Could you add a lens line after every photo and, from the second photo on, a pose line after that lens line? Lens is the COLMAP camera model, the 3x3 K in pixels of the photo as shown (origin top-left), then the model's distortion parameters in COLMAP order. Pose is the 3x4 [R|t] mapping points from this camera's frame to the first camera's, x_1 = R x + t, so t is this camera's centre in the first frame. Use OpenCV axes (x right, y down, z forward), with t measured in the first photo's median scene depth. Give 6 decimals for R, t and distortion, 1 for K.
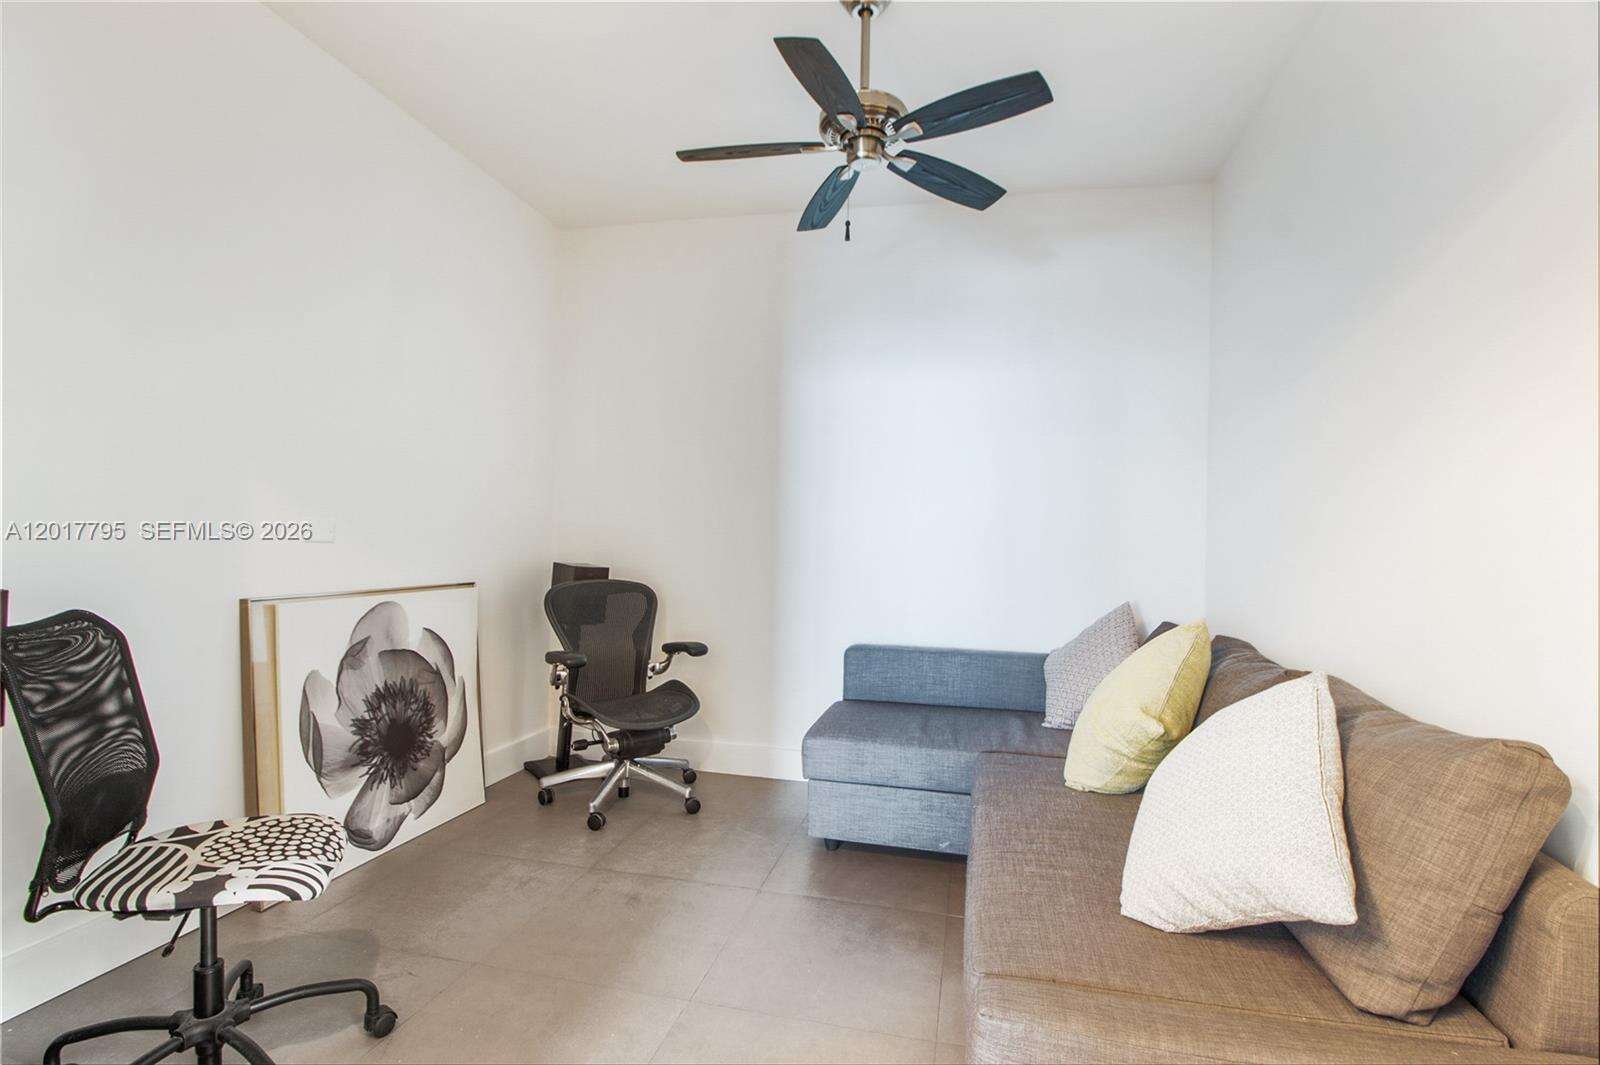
lens RADIAL K [[752.0, 0, 797.0], [0, 752.0, 538.5], [0, 0, 1]] dist [-0.025847, -0.000087]
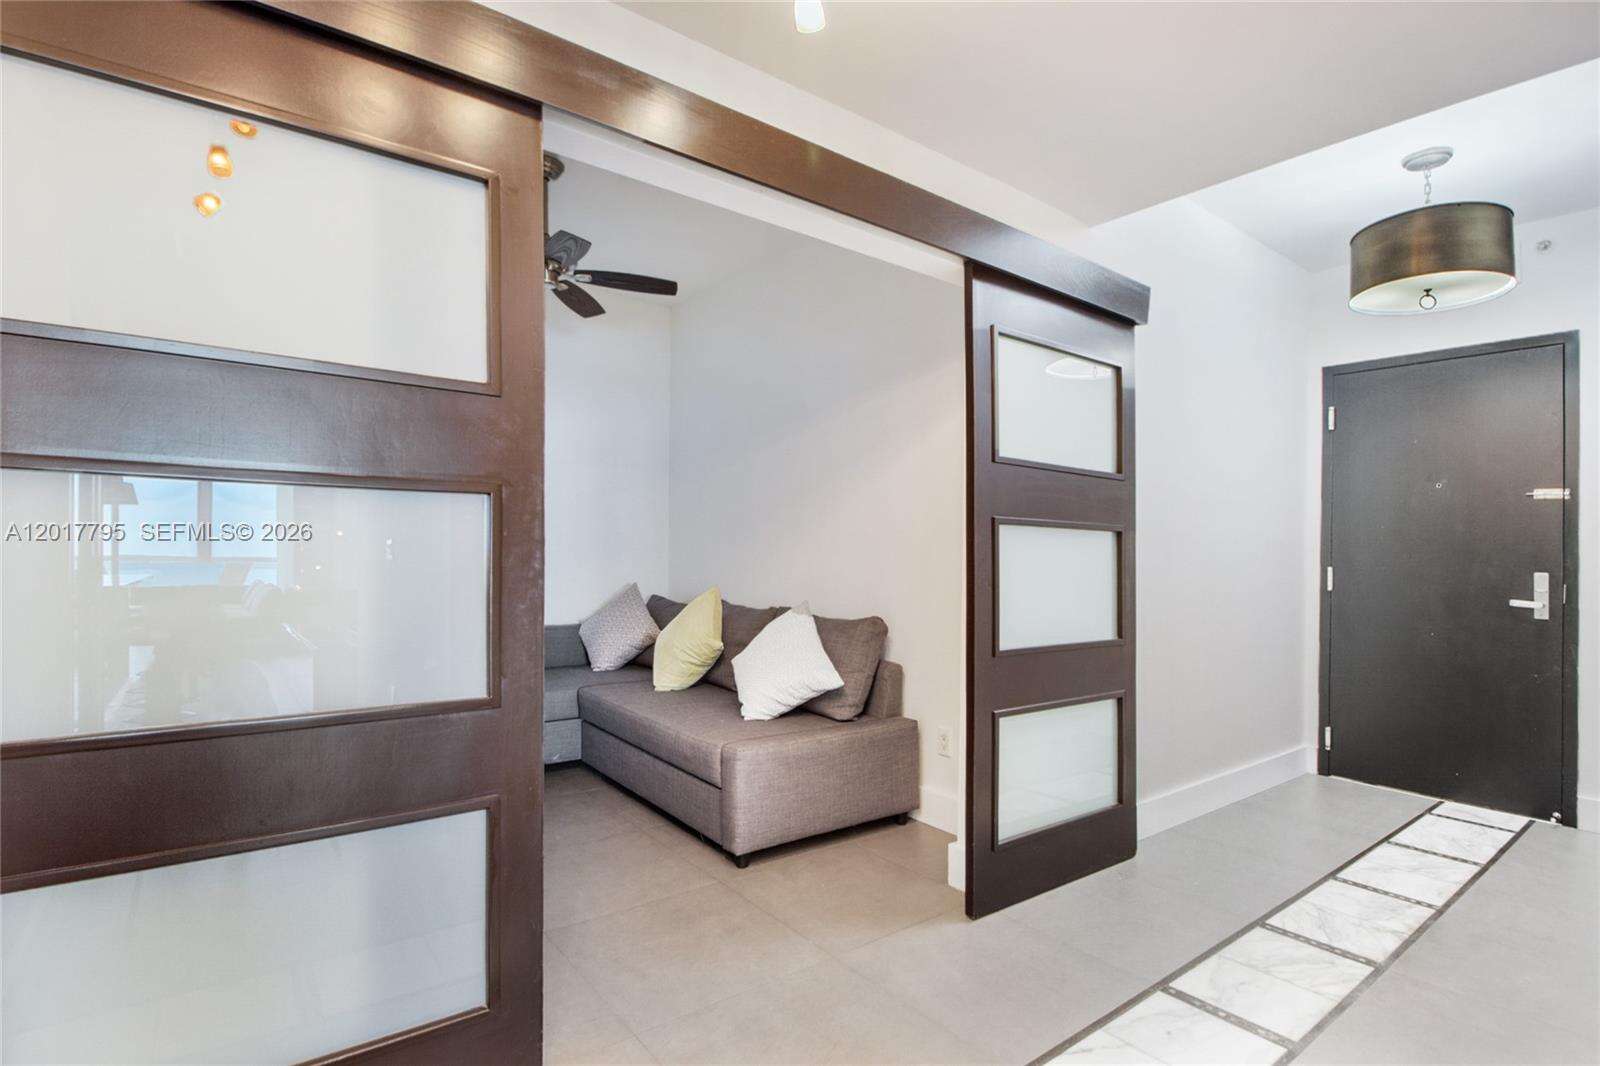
lens RADIAL K [[752.0, 0, 800.4], [0, 752.0, 538.1], [0, 0, 1]] dist [-0.025847, -0.000087]
pose [[0.644316, 0.005267, 0.764741, -1.446597], [-0.006467, 0.999978, -0.001439, -0.022967], [-0.764732, -0.004019, 0.644336, -0.665630]]
